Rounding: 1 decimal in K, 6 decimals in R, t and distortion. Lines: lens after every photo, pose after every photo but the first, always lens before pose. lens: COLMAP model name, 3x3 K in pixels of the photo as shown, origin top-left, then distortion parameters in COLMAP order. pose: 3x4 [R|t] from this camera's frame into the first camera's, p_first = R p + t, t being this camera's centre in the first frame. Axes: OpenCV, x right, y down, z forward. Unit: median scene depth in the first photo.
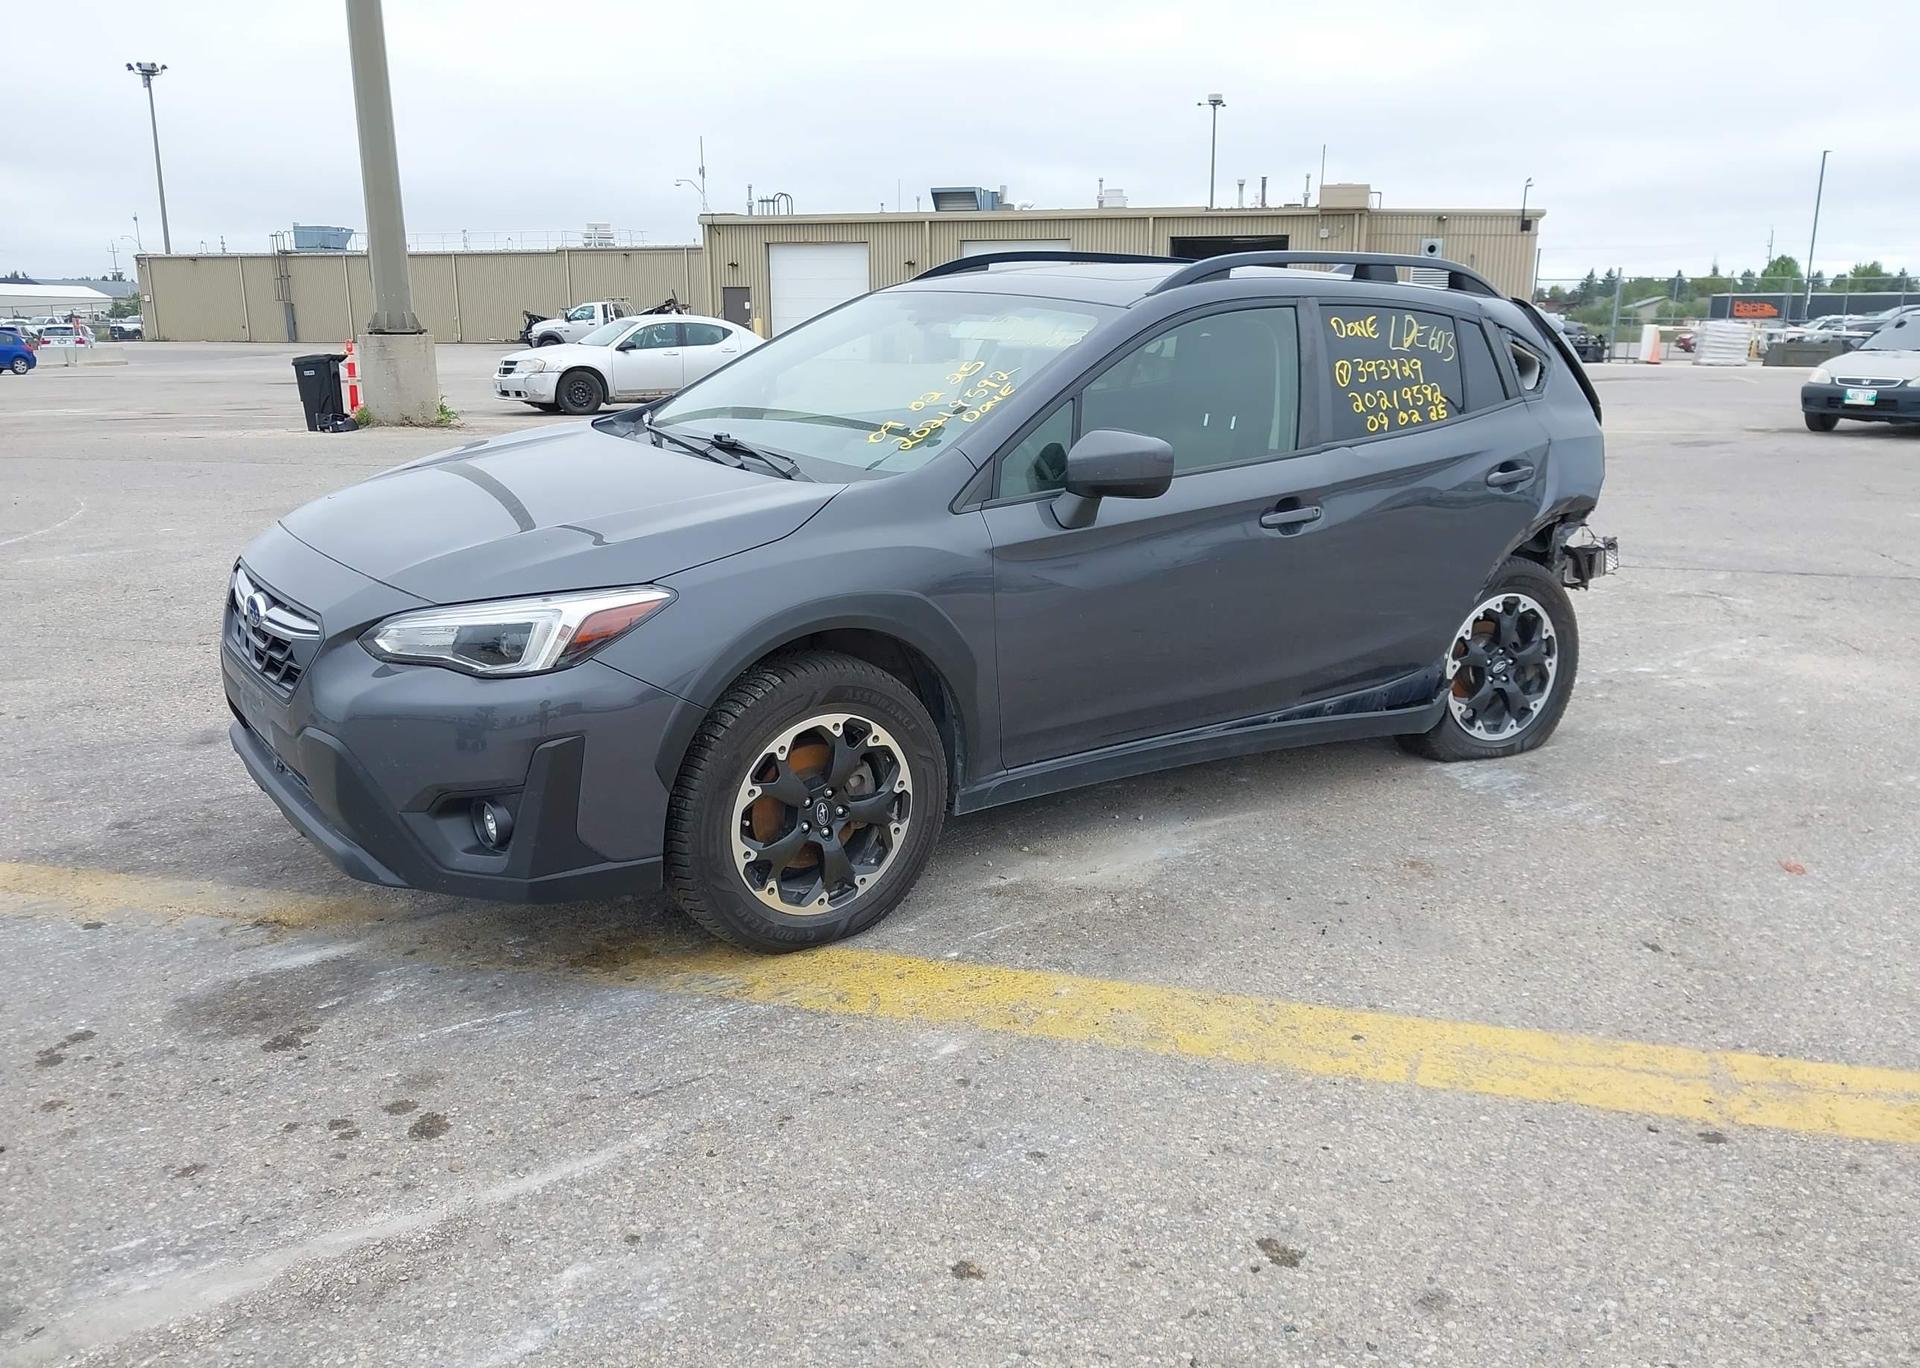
lens RADIAL K [[1514.7, 0, 946.8], [0, 1514.7, 735.3], [0, 0, 1]] dist [0.008332, -0.010139]
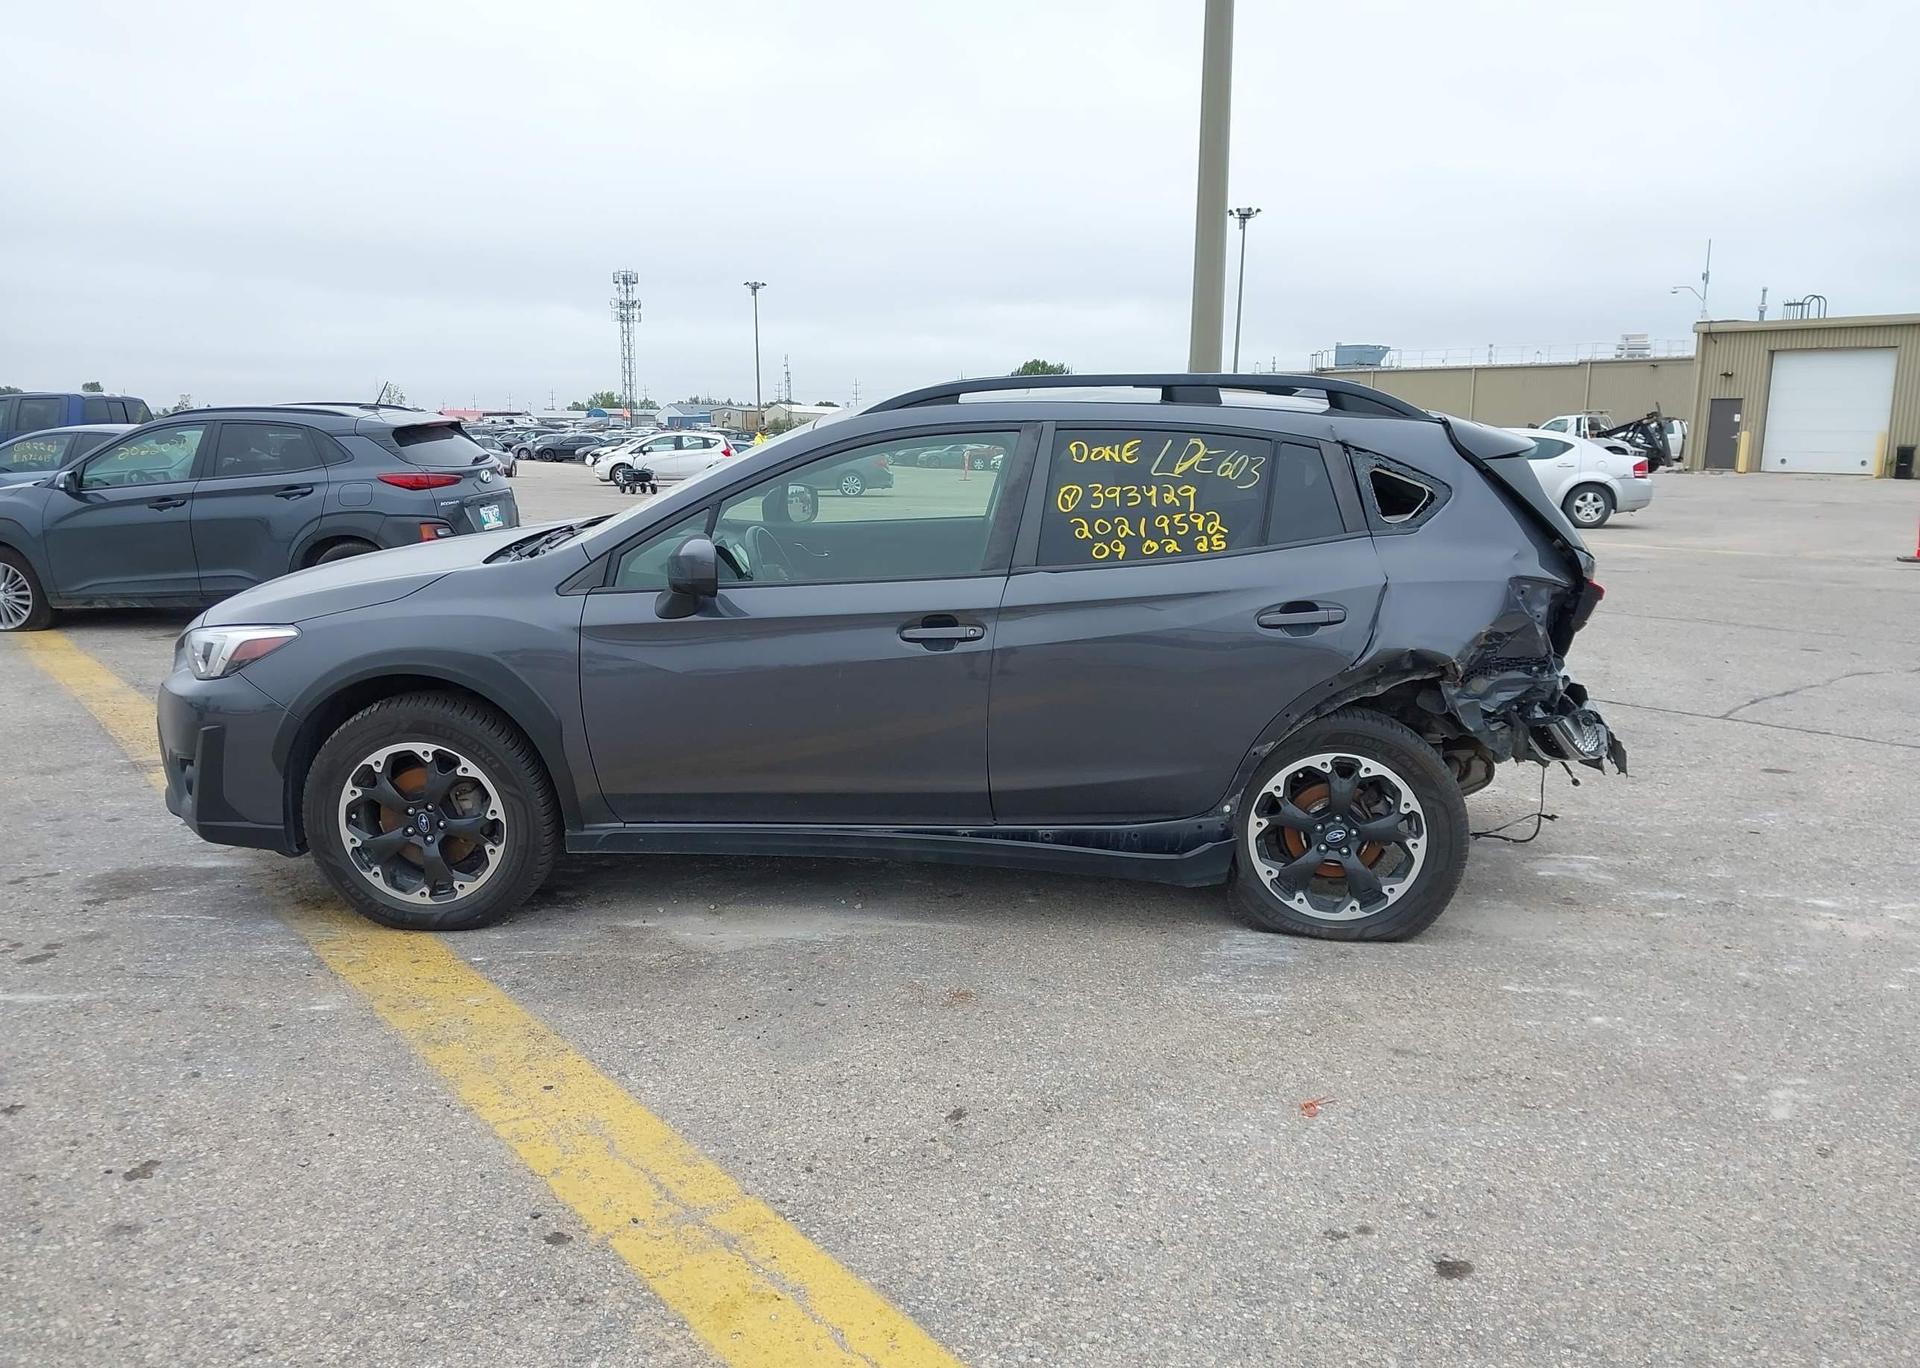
lens RADIAL K [[1495.4, 0, 956.7], [0, 1495.4, 735.1], [0, 0, 1]] dist [0.075334, -0.120968]
pose [[0.791633, 0.128036, -0.597431, 0.786135], [-0.168951, 0.985543, -0.012658, -0.061320], [0.587173, 0.110957, 0.801821, 0.191636]]
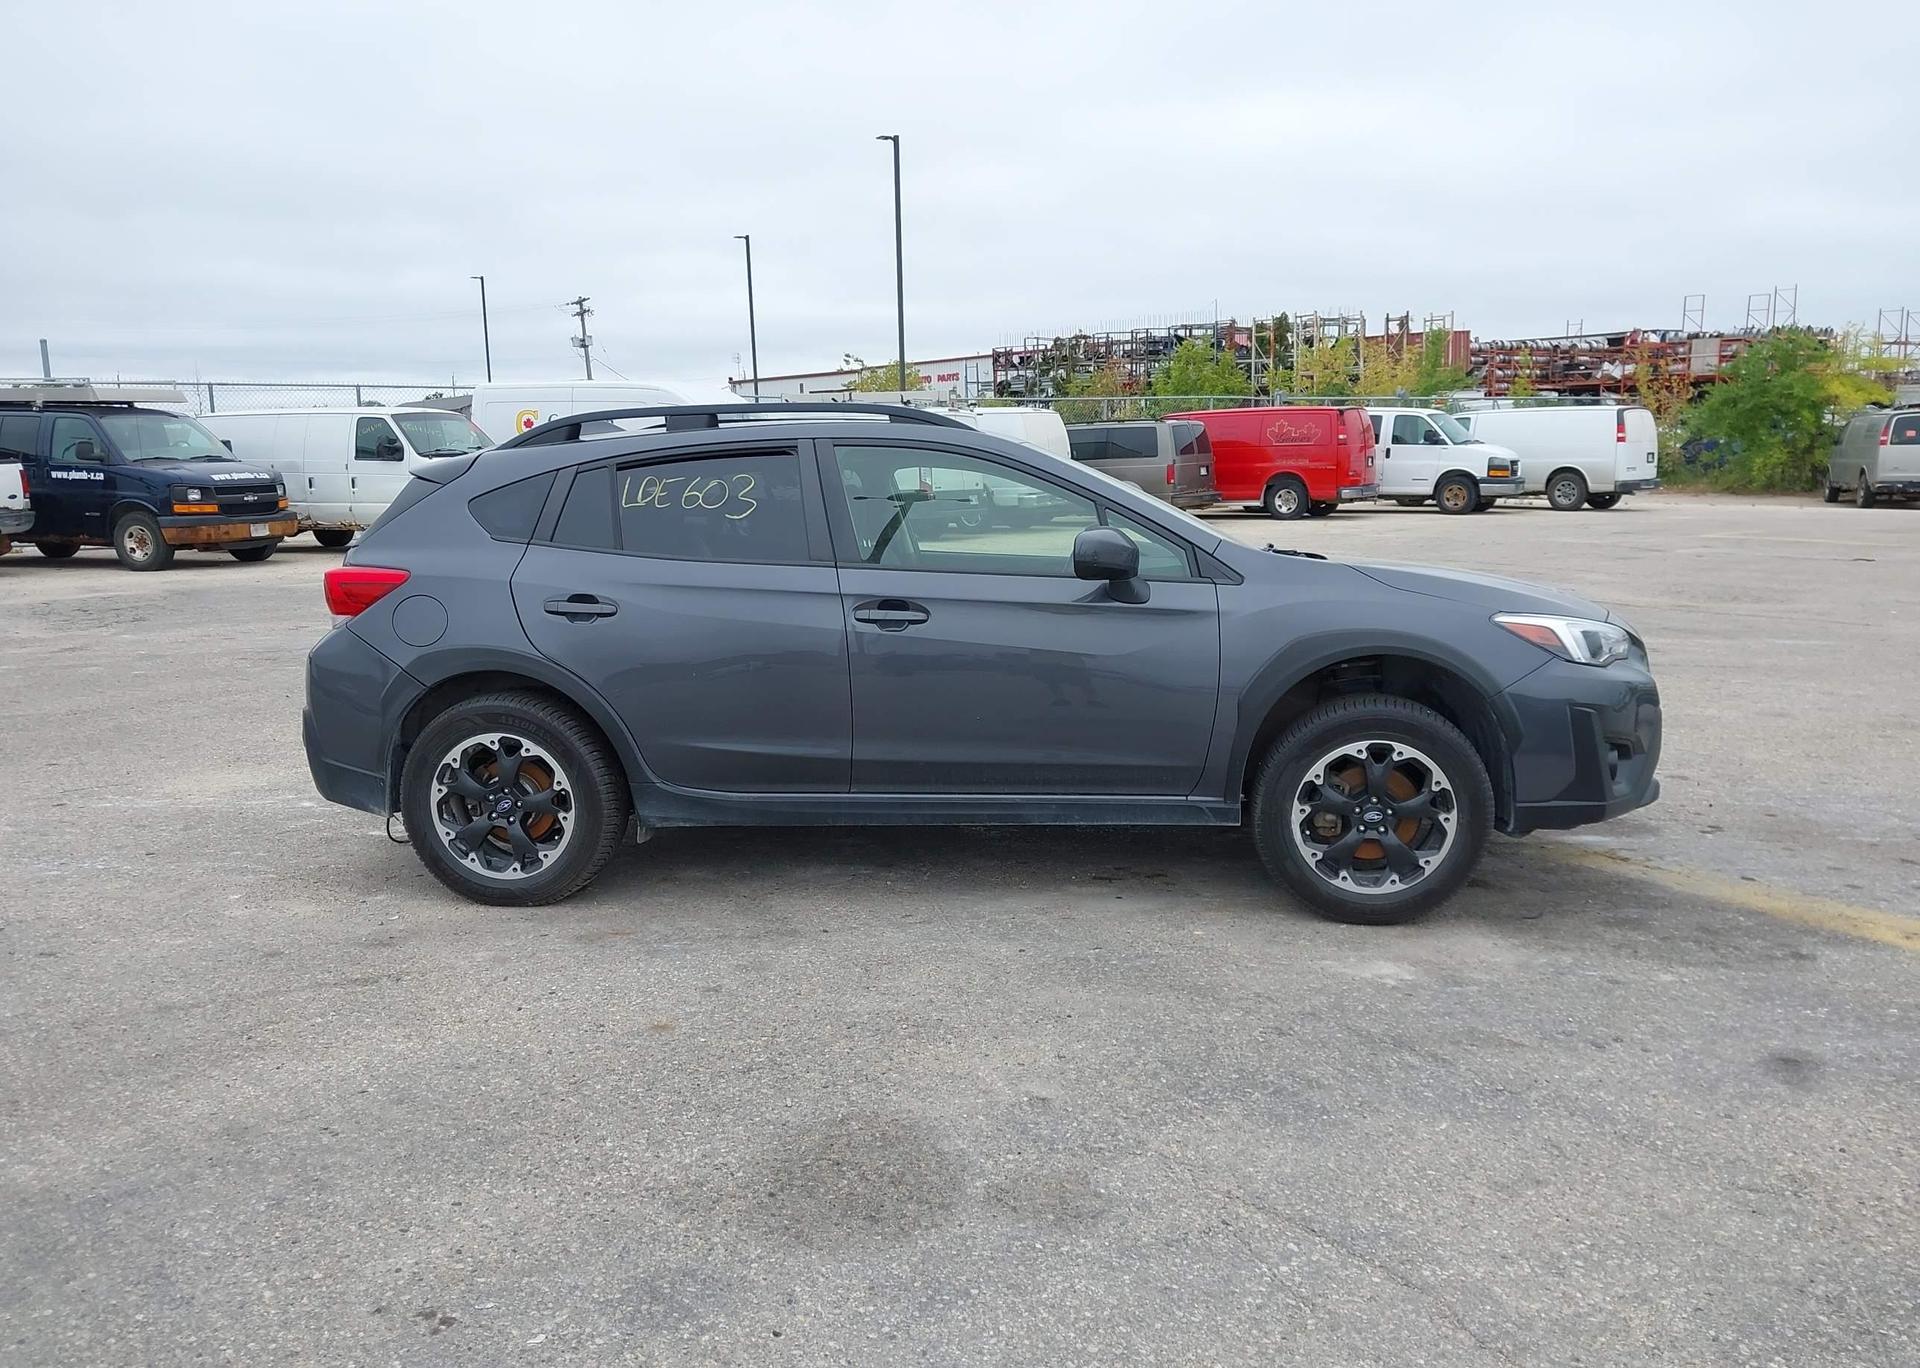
lens RADIAL K [[1514.7, 0, 946.8], [0, 1514.7, 735.3], [0, 0, 1]] dist [0.008332, -0.010139]
pose [[-0.749036, -0.112873, 0.652844, -0.756644], [0.191933, 0.906158, 0.376882, -0.554496], [-0.634119, 0.407601, -0.657081, 1.949663]]
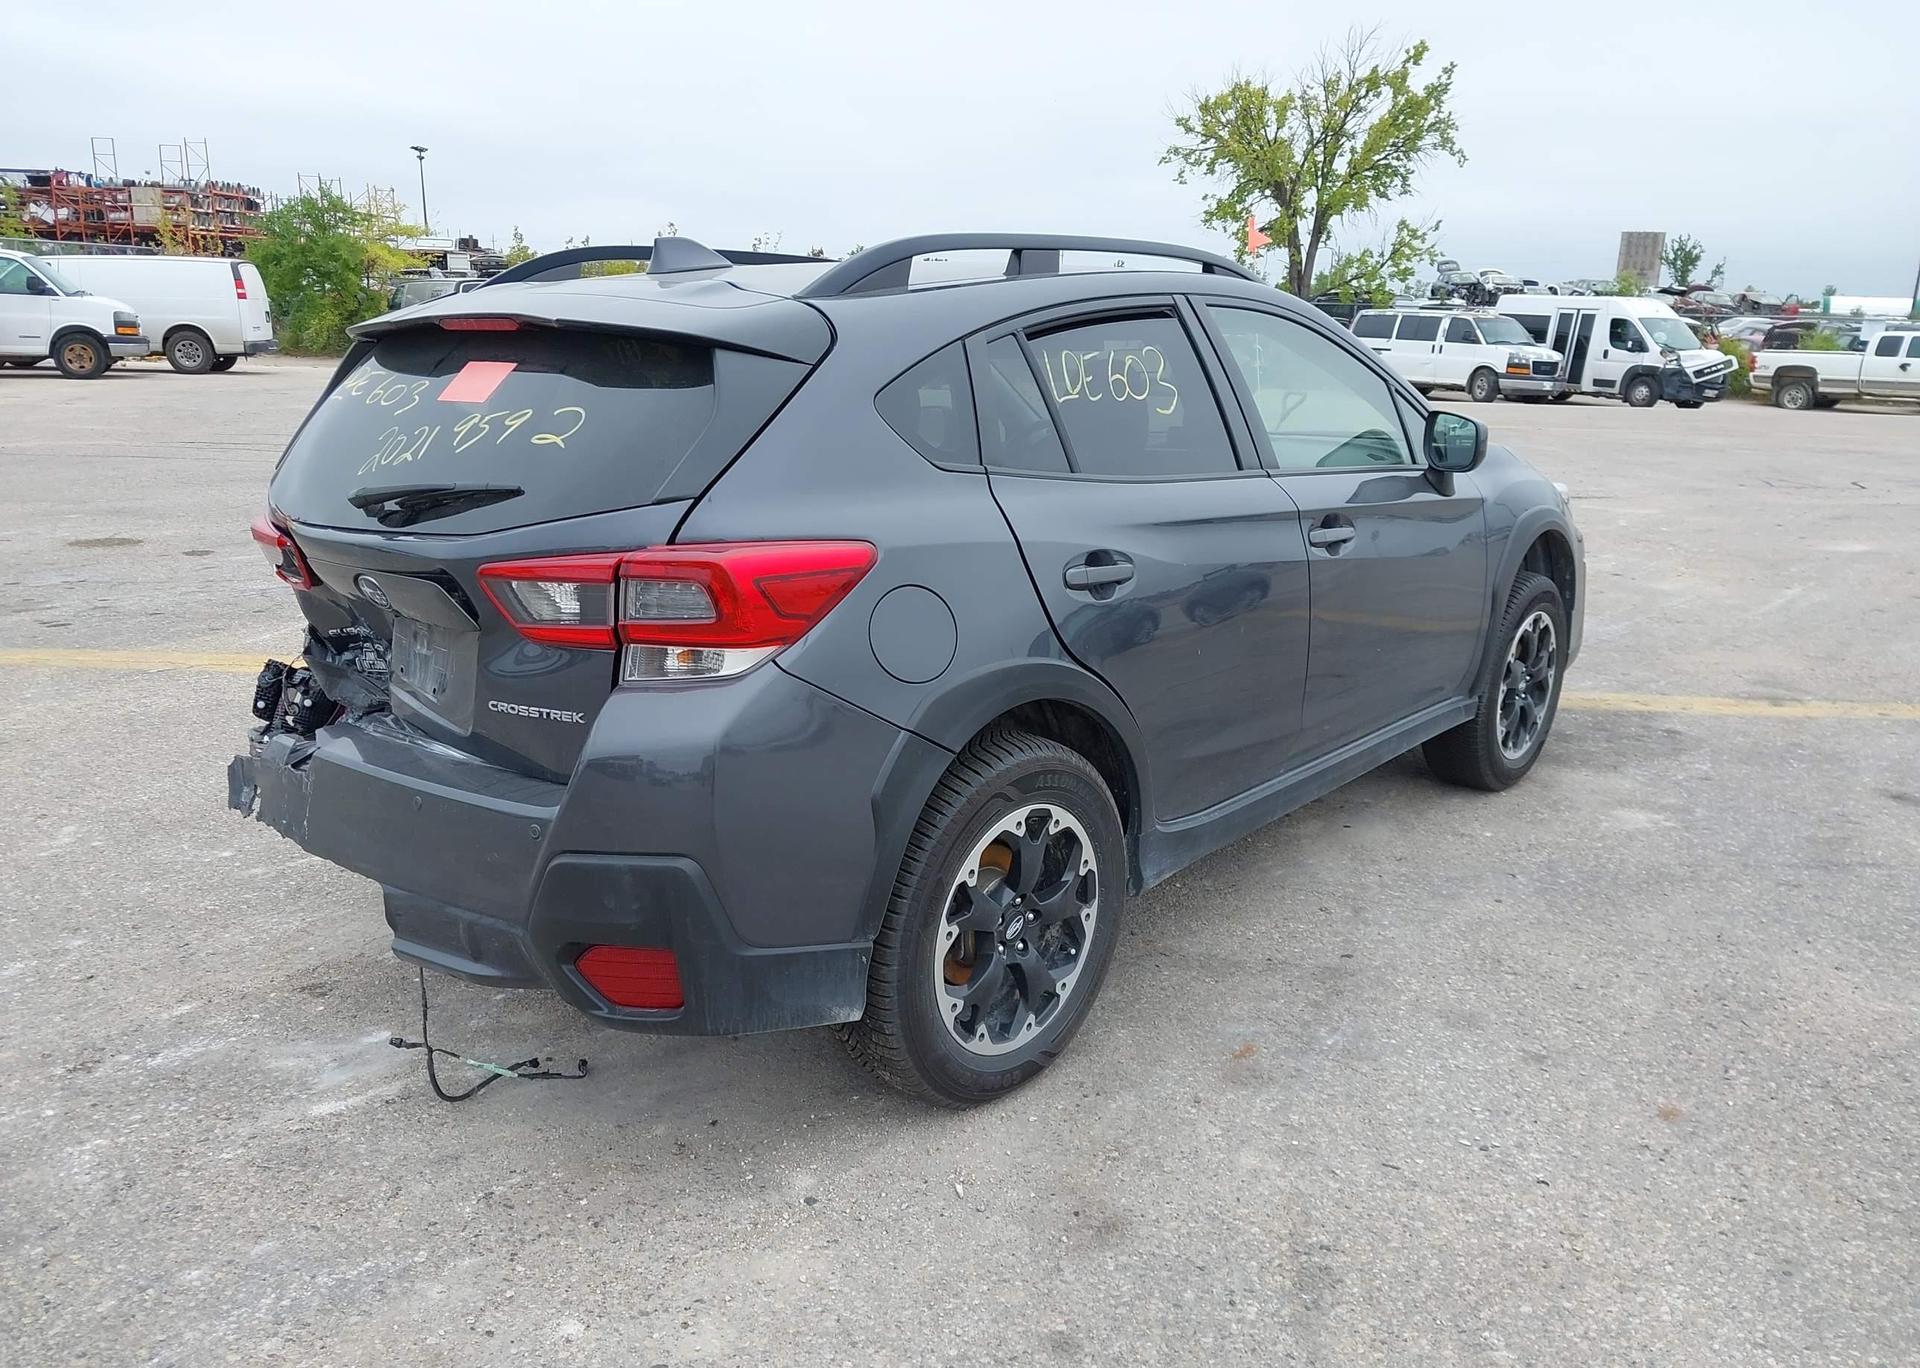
lens RADIAL K [[1514.7, 0, 946.8], [0, 1514.7, 735.3], [0, 0, 1]] dist [0.008332, -0.010139]
pose [[-0.965829, 0.047953, -0.254706, 0.394077], [-0.091636, 0.856082, 0.508651, -0.545146], [0.242441, 0.514610, -0.822435, 1.925362]]
